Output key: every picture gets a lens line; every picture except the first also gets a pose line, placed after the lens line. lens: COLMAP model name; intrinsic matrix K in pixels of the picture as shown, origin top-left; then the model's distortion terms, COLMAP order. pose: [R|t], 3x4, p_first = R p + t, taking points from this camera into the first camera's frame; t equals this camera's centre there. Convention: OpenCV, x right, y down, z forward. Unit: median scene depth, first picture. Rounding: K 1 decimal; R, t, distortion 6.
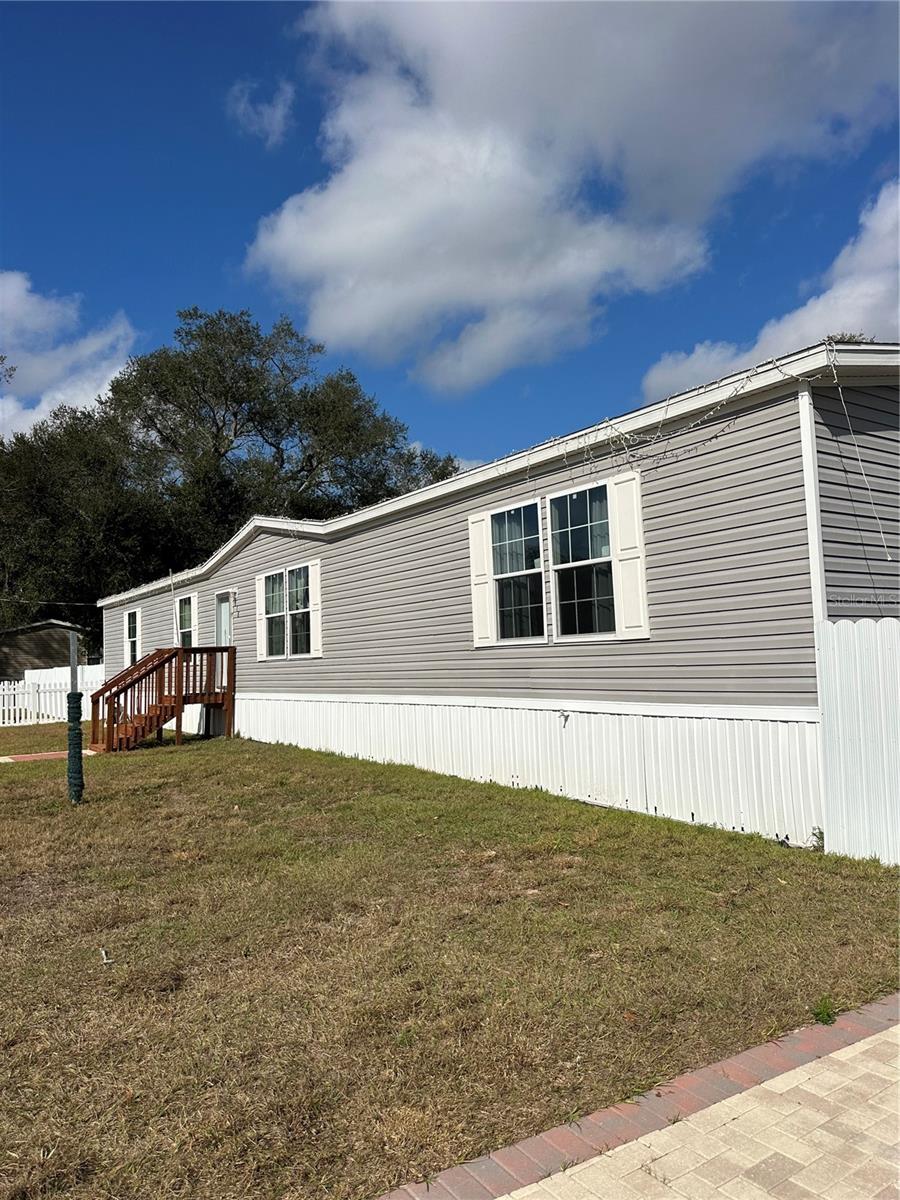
lens RADIAL K [[850.0, 0, 448.7], [0, 850.0, 596.4], [0, 0, 1]] dist [0.045582, -0.040015]
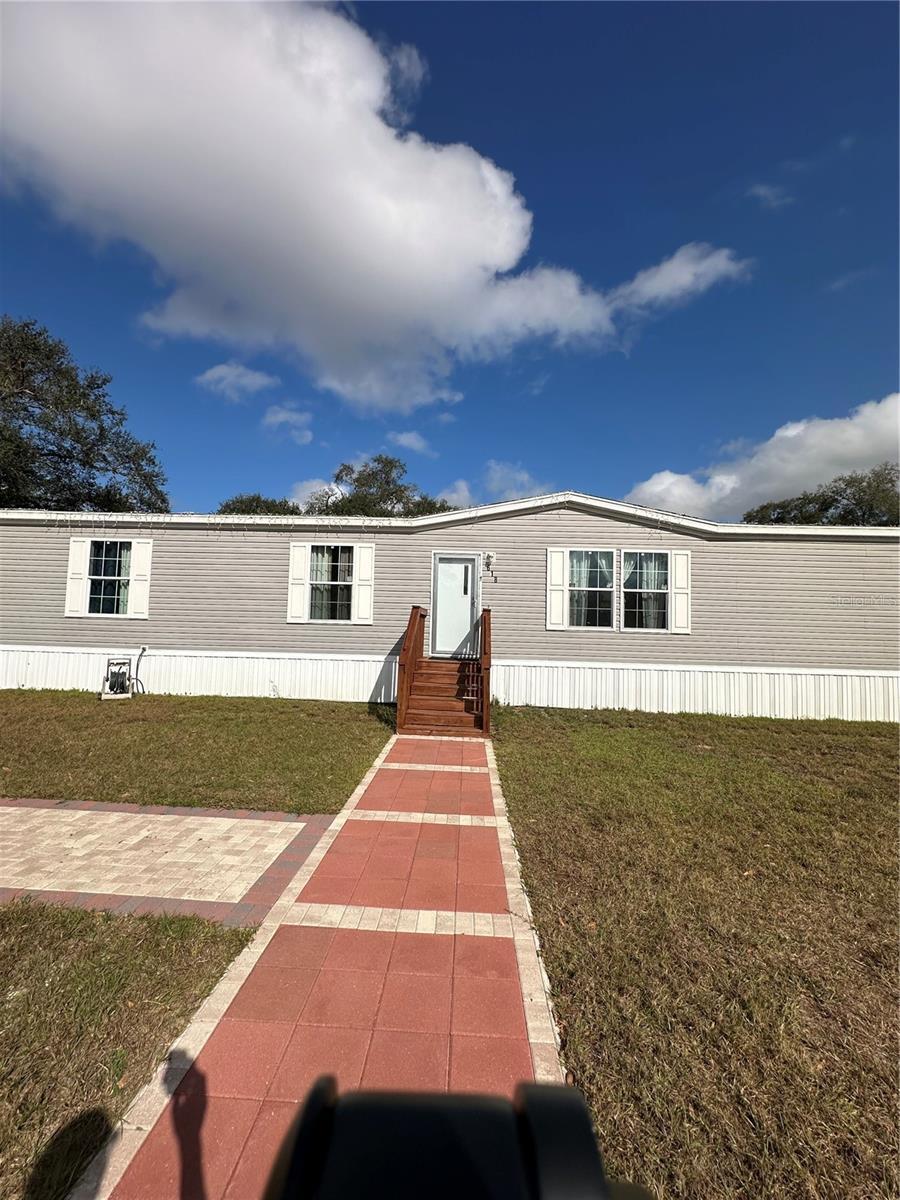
lens RADIAL K [[475.5, 0, 449.7], [0, 475.5, 599.4], [0, 0, 1]] dist [-0.001300, 0.000523]
pose [[0.604213, 0.132429, 0.785741, -0.848844], [-0.116644, 0.990170, -0.077188, 0.110624], [-0.788239, -0.045014, 0.613720, 0.837777]]
